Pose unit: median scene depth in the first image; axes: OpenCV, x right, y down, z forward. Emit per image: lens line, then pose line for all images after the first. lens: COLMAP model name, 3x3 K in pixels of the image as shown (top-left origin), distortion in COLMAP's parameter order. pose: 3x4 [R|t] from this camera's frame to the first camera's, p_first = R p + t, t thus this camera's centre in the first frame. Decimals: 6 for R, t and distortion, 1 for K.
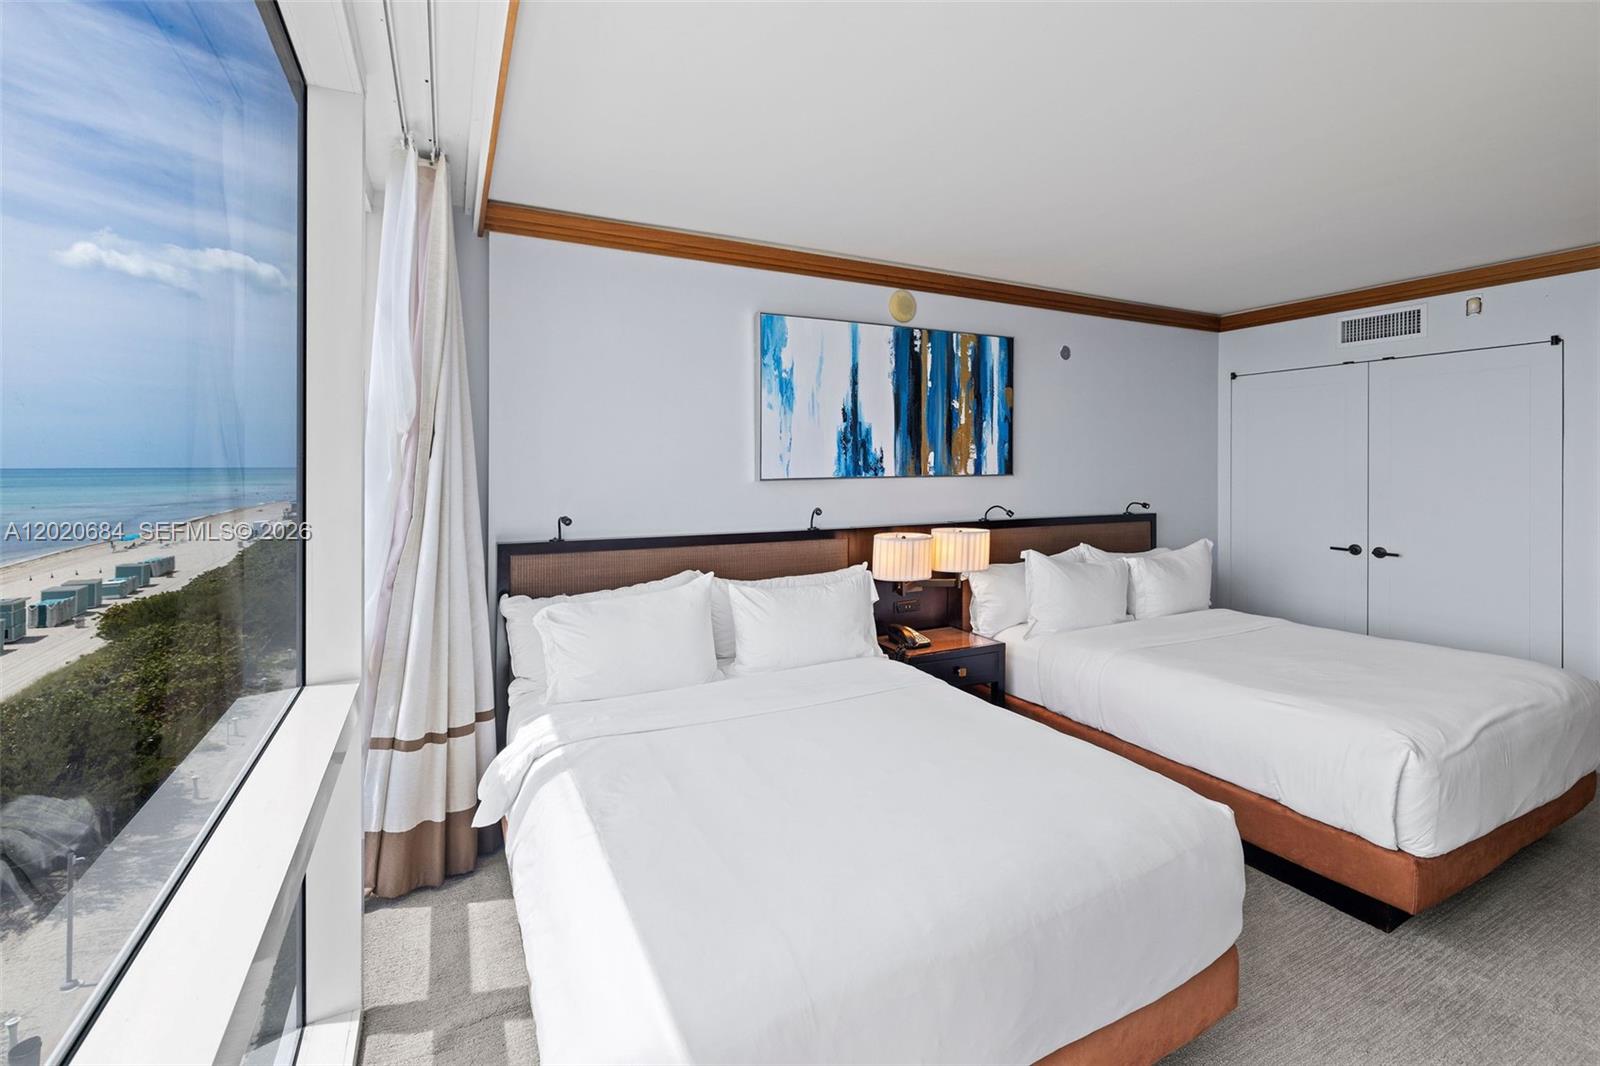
lens RADIAL K [[678.7, 0, 795.8], [0, 678.7, 482.4], [0, 0, 1]] dist [-0.001762, -0.000157]
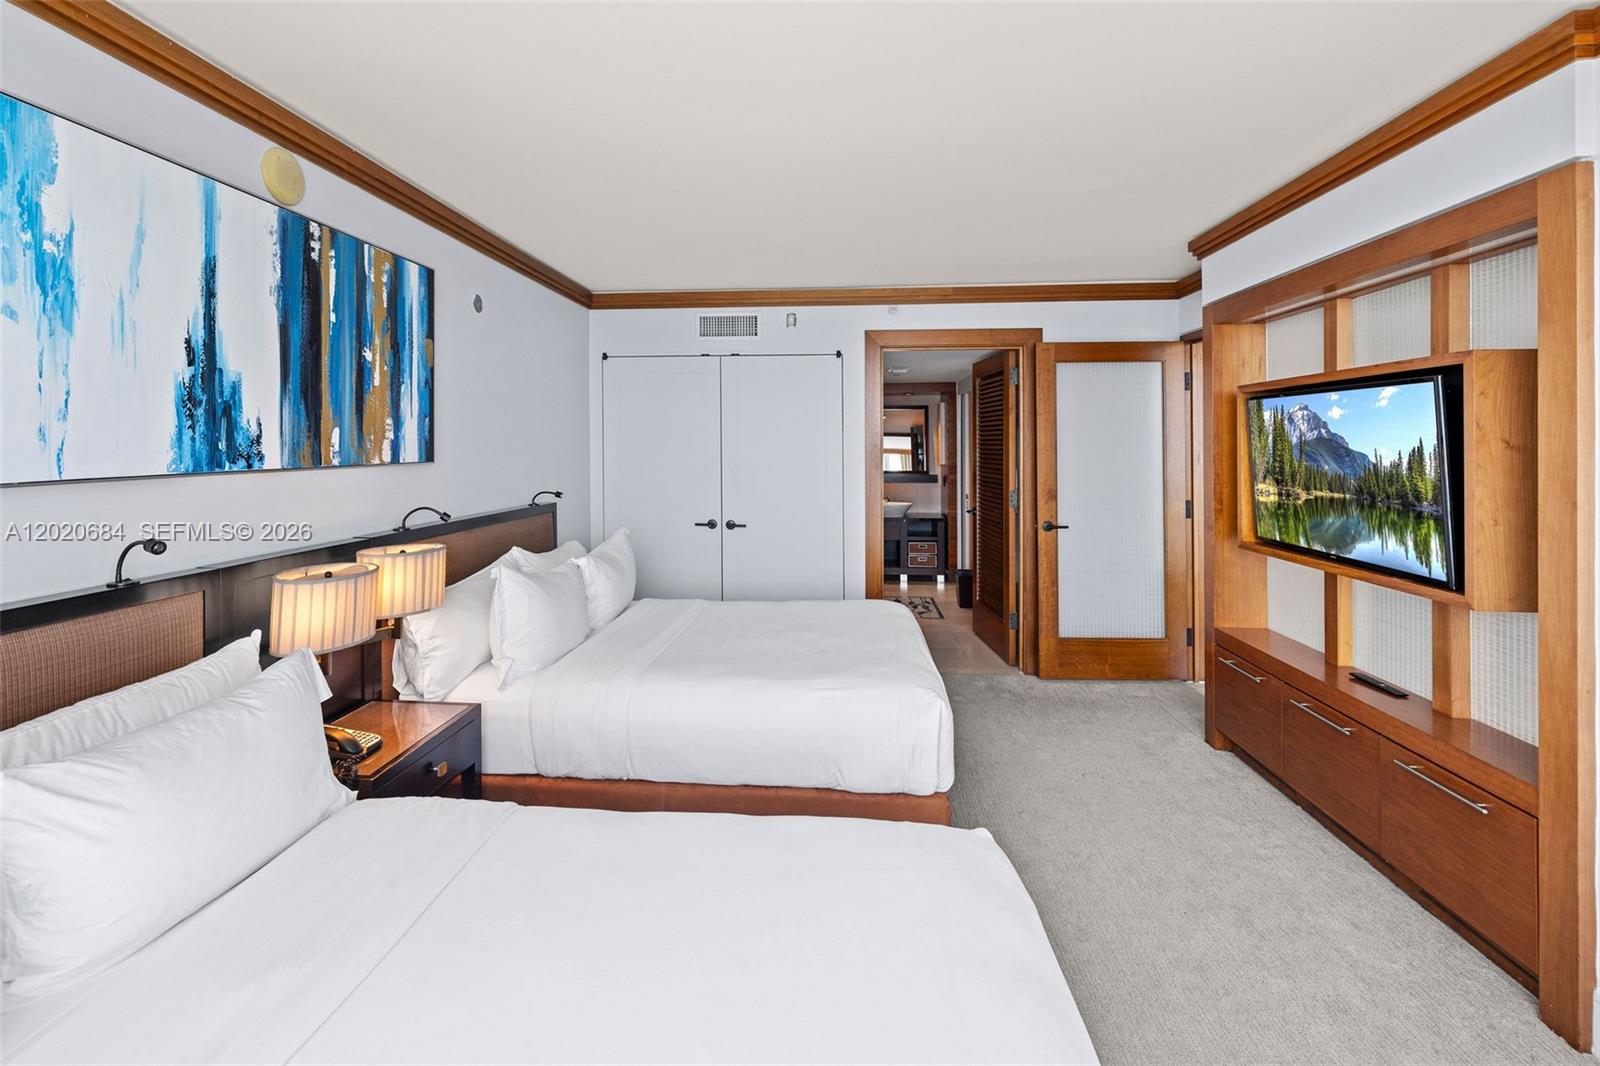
lens RADIAL K [[730.6, 0, 769.7], [0, 730.6, 456.5], [0, 0, 1]] dist [-0.005026, 0.001808]
pose [[0.537404, -0.010780, 0.843256, -0.153039], [0.019965, 0.999801, 0.000057, -0.011261], [-0.843088, 0.016805, 0.537513, 0.322580]]
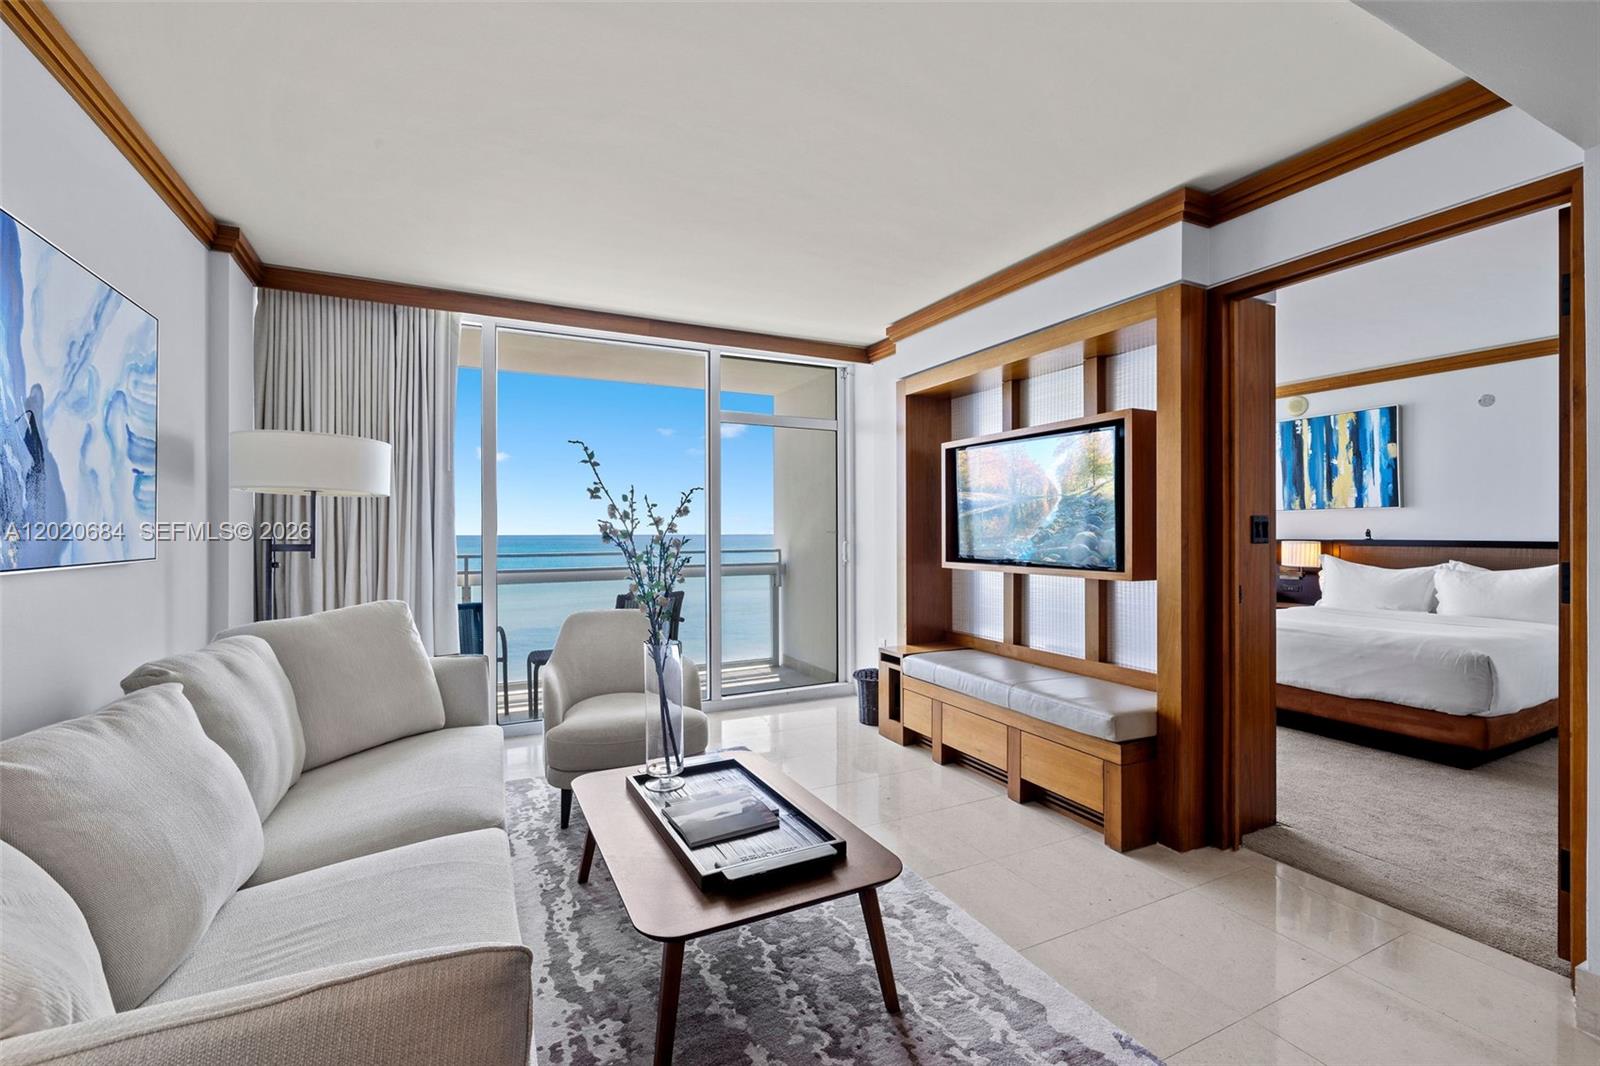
lens RADIAL K [[678.7, 0, 786.4], [0, 678.7, 530.1], [0, 0, 1]] dist [-0.001762, -0.000157]
pose [[-0.014235, 0.002241, -0.999896, 1.861373], [-0.022444, 0.999745, 0.002560, 0.064596], [0.999647, 0.022478, -0.014181, -0.210214]]
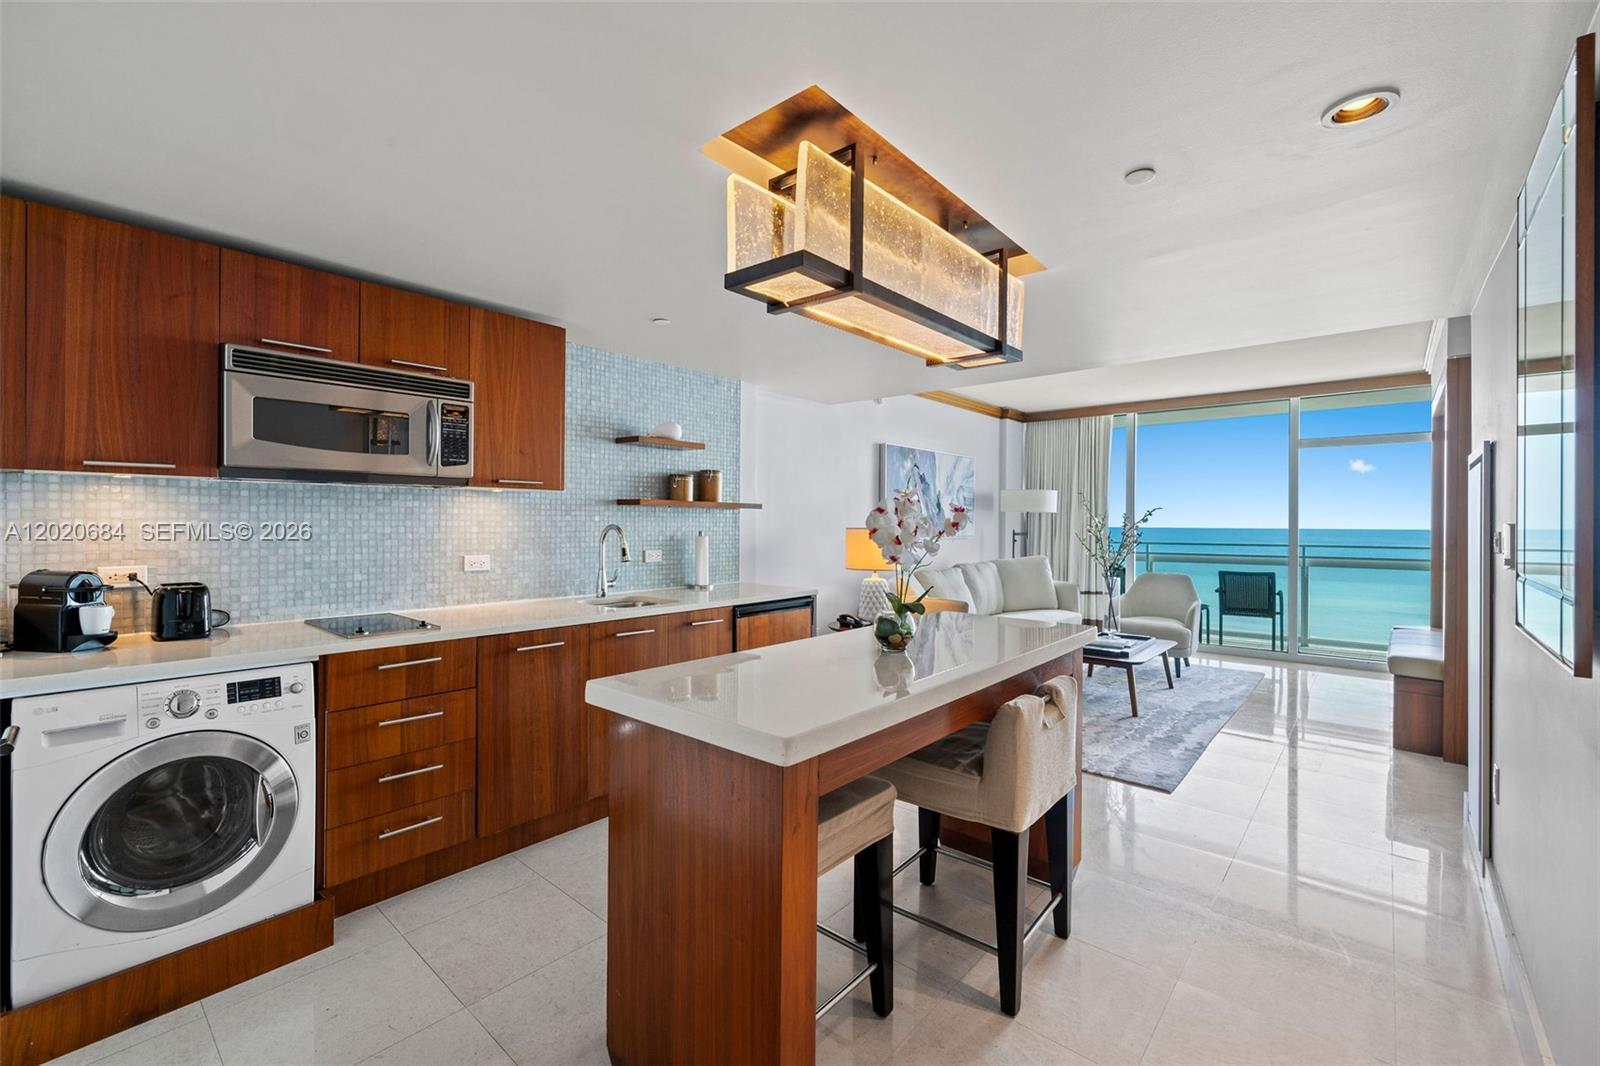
lens RADIAL K [[678.7, 0, 799.0], [0, 678.7, 525.9], [0, 0, 1]] dist [-0.001762, -0.000157]
pose [[-0.925374, 0.002114, -0.379050, 2.433016], [-0.009586, 0.999534, 0.028976, 0.024788], [0.378935, 0.030447, -0.924922, 0.793126]]
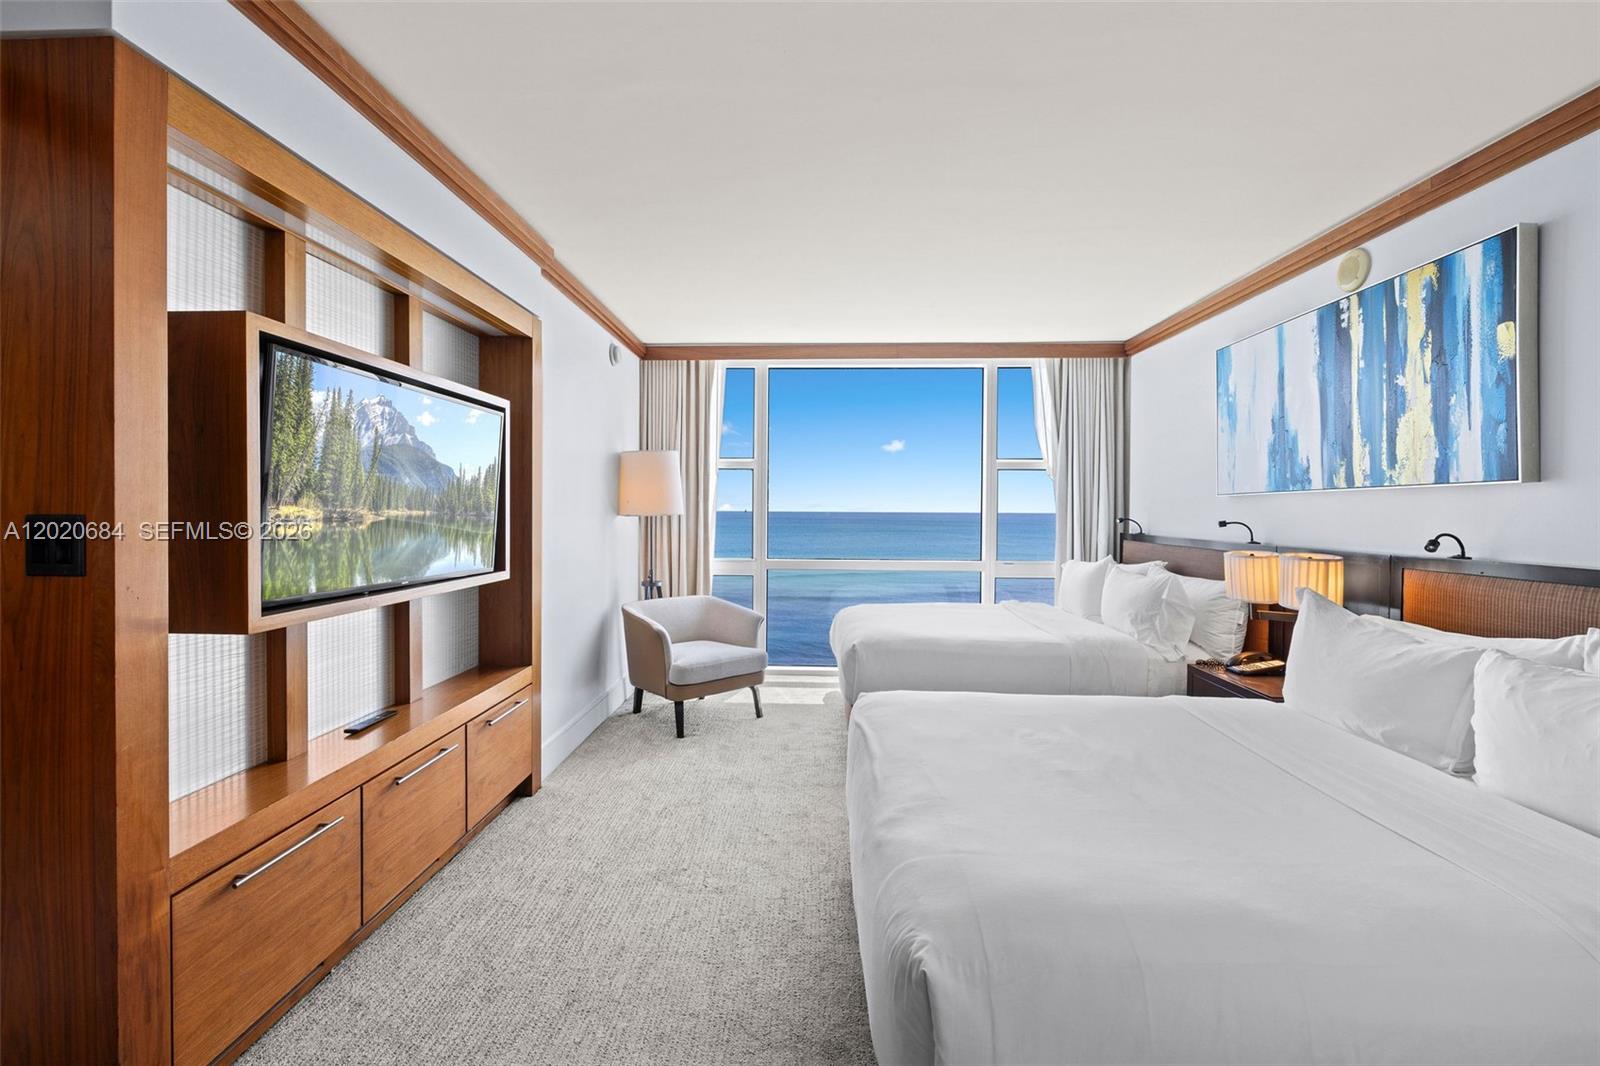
lens RADIAL K [[678.7, 0, 793.5], [0, 678.7, 518.4], [0, 0, 1]] dist [-0.001762, -0.000157]
pose [[-0.482444, 0.011031, -0.875858, 1.182058], [-0.025260, 0.999330, 0.026500, 0.020906], [0.875563, 0.034909, -0.481842, 0.842575]]
